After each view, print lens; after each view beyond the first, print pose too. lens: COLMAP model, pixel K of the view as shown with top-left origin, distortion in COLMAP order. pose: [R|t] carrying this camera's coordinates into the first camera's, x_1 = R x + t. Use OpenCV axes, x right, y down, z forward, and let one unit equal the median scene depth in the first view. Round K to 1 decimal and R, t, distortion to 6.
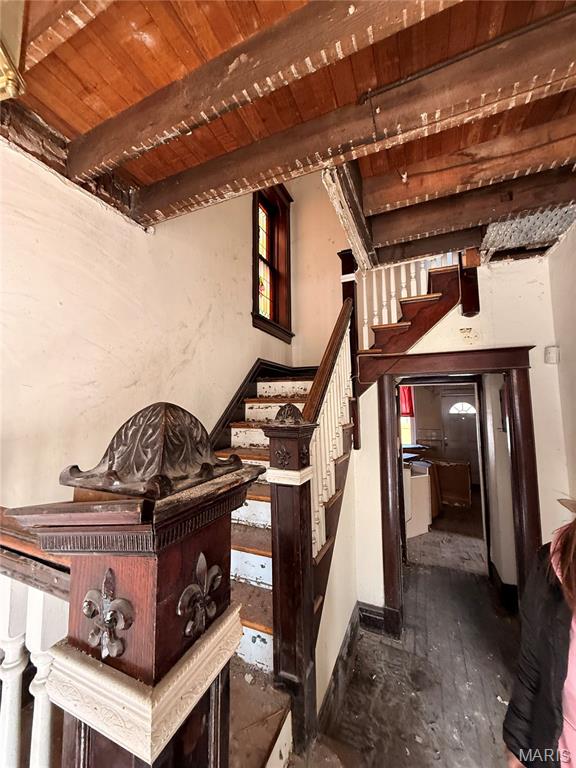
lens RADIAL K [[304.6, 0, 287.2], [0, 304.6, 381.6], [0, 0, 1]] dist [0.002332, -0.000503]
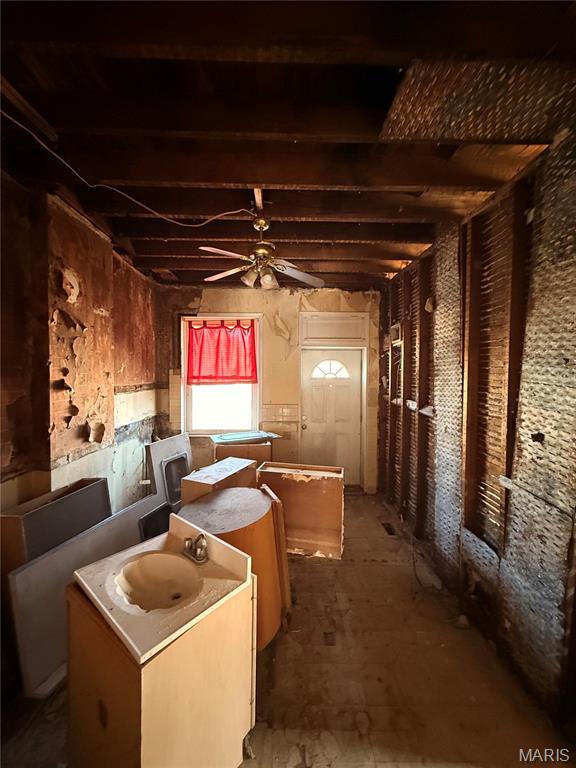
lens RADIAL K [[304.6, 0, 290.3], [0, 304.6, 381.6], [0, 0, 1]] dist [0.002332, -0.000503]
pose [[0.912368, 0.001659, 0.409368, 0.612382], [-0.043241, 0.994788, 0.092342, 0.146327], [-0.407082, -0.101951, 0.907684, 1.166105]]
